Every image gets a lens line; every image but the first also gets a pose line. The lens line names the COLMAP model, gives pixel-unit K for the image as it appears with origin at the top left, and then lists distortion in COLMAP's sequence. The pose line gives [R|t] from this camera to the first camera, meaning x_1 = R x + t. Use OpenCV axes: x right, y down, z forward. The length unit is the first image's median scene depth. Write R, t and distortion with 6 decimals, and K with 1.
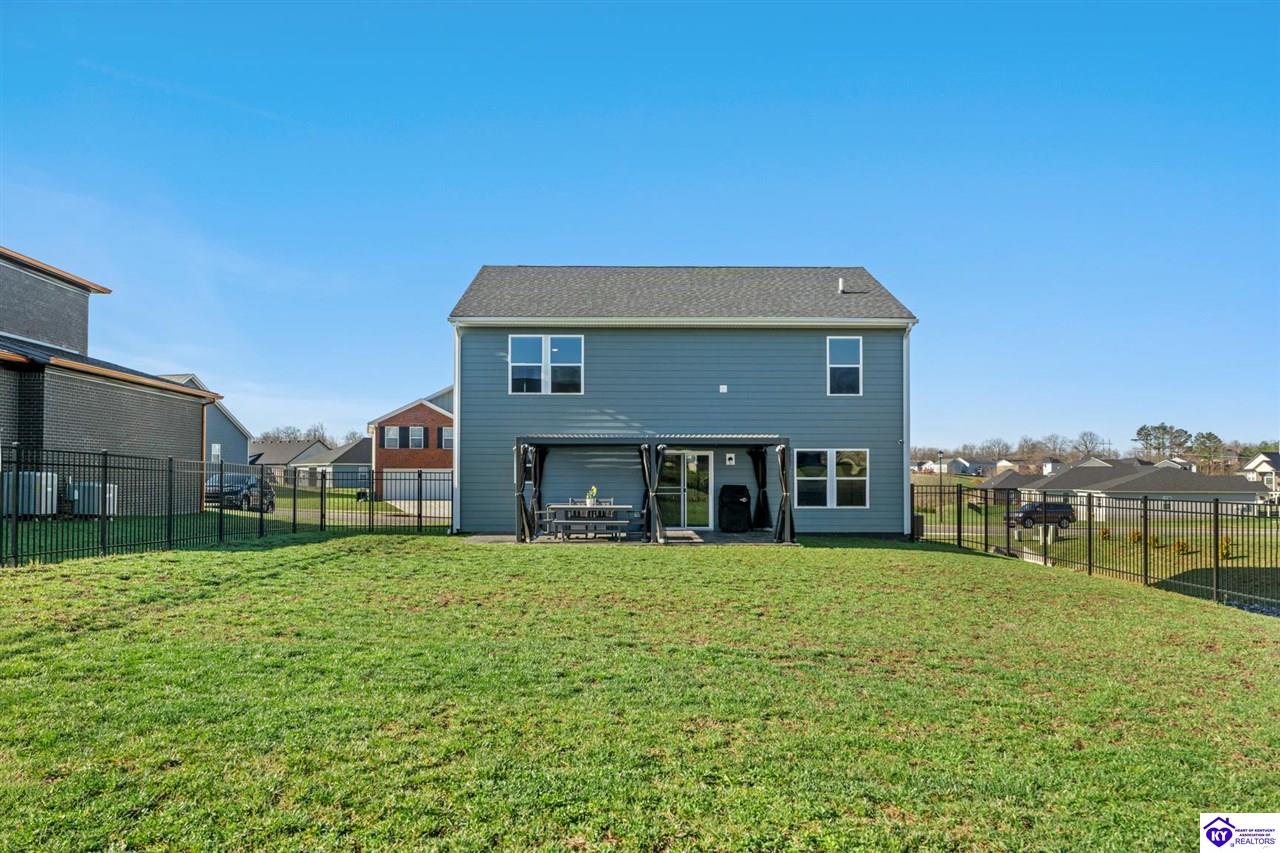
lens RADIAL K [[898.3, 0, 643.0], [0, 898.3, 468.7], [0, 0, 1]] dist [0.005728, -0.001159]
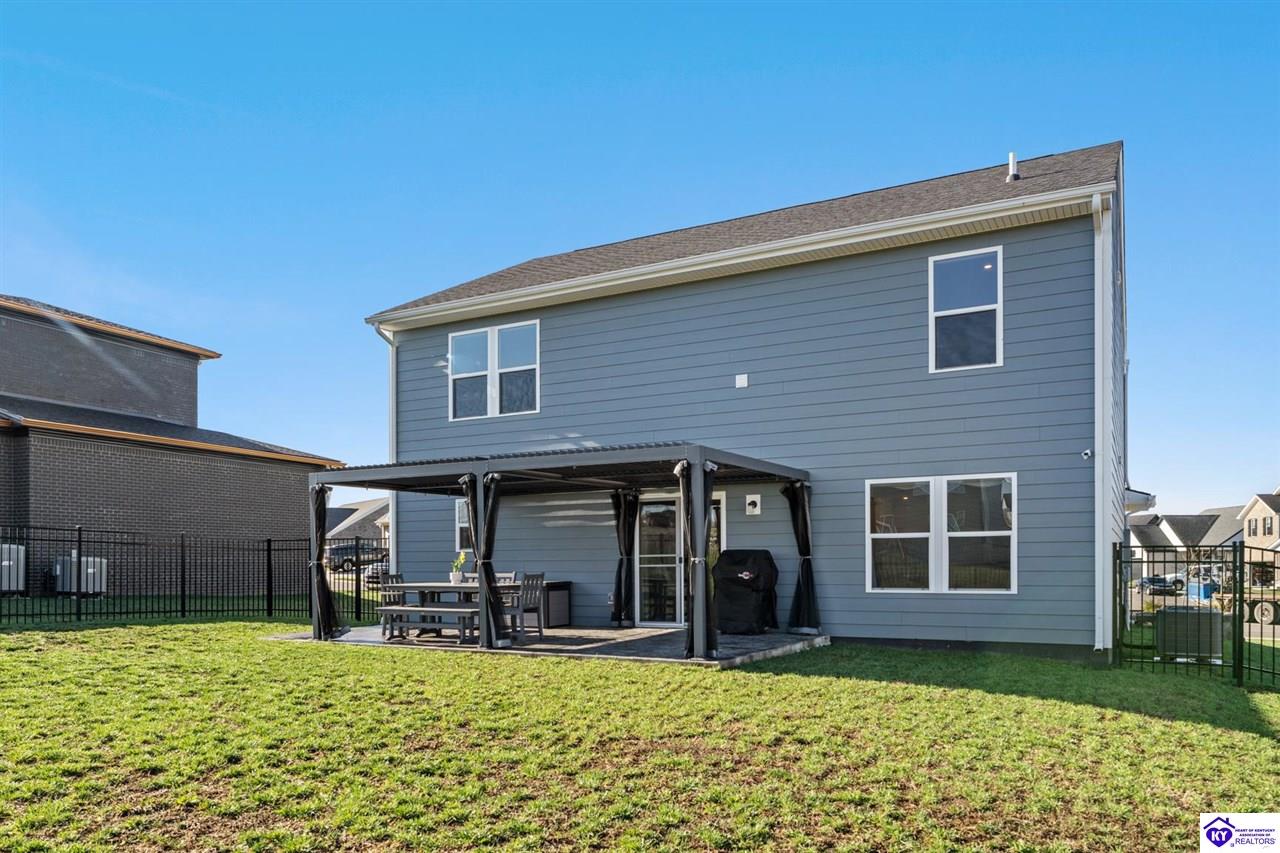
lens RADIAL K [[913.8, 0, 647.2], [0, 913.8, 571.9], [0, 0, 1]] dist [0.008703, 0.002013]
pose [[0.870089, -0.001726, -0.492891, 0.322530], [0.010709, 0.999824, 0.015404, 0.022231], [0.492778, -0.018682, 0.869954, 0.465869]]
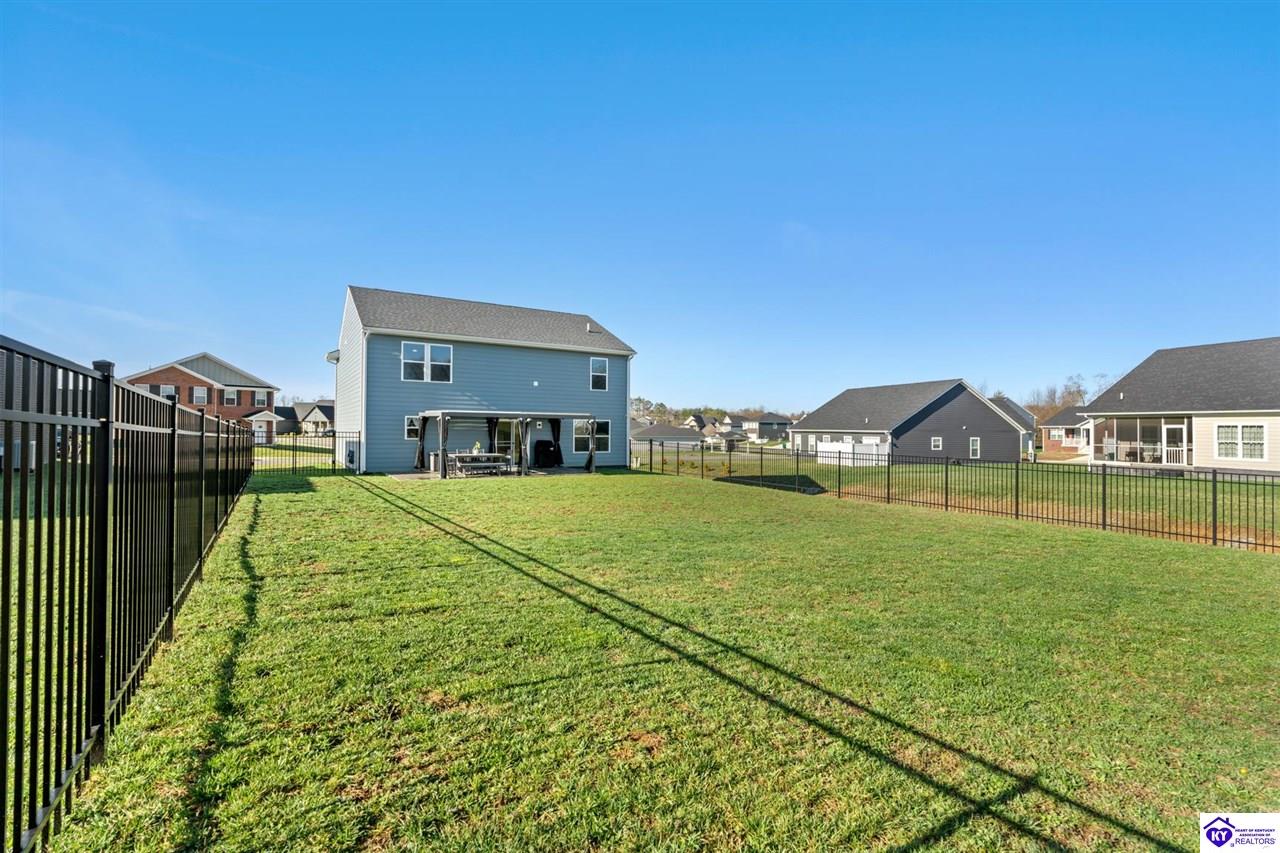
lens RADIAL K [[588.6, 0, 652.4], [0, 588.6, 423.9], [0, 0, 1]] dist [0.003101, 0.001224]
pose [[0.844985, 0.010902, 0.534680, -0.320730], [-0.015416, 0.999873, 0.003974, -0.020339], [-0.534568, -0.011601, 0.845046, -0.064324]]
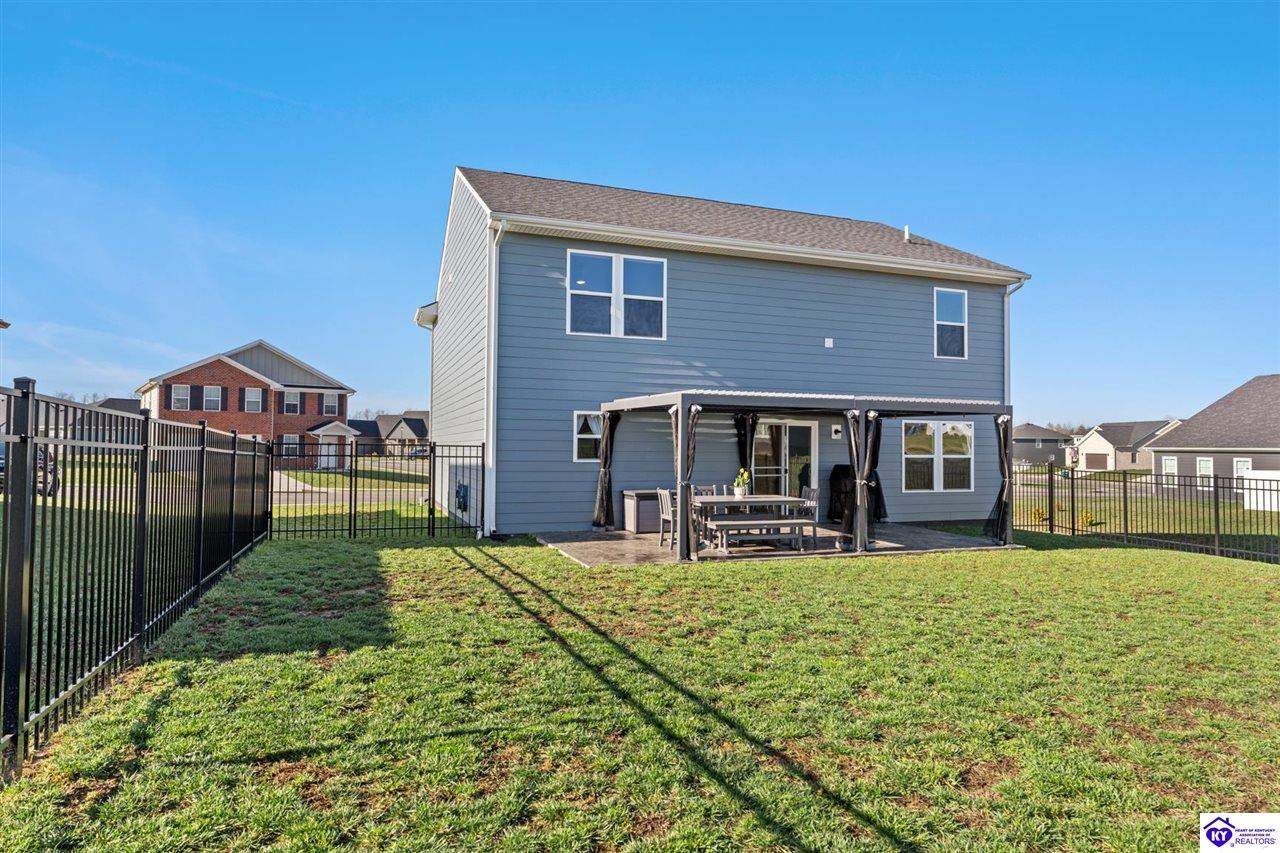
lens RADIAL K [[769.0, 0, 643.8], [0, 769.0, 428.1], [0, 0, 1]] dist [-0.004112, -0.000021]
pose [[0.939638, 0.015691, 0.341812, -0.294340], [-0.011804, 0.999840, -0.013448, -0.002770], [-0.341968, 0.008601, 0.939672, 0.420454]]
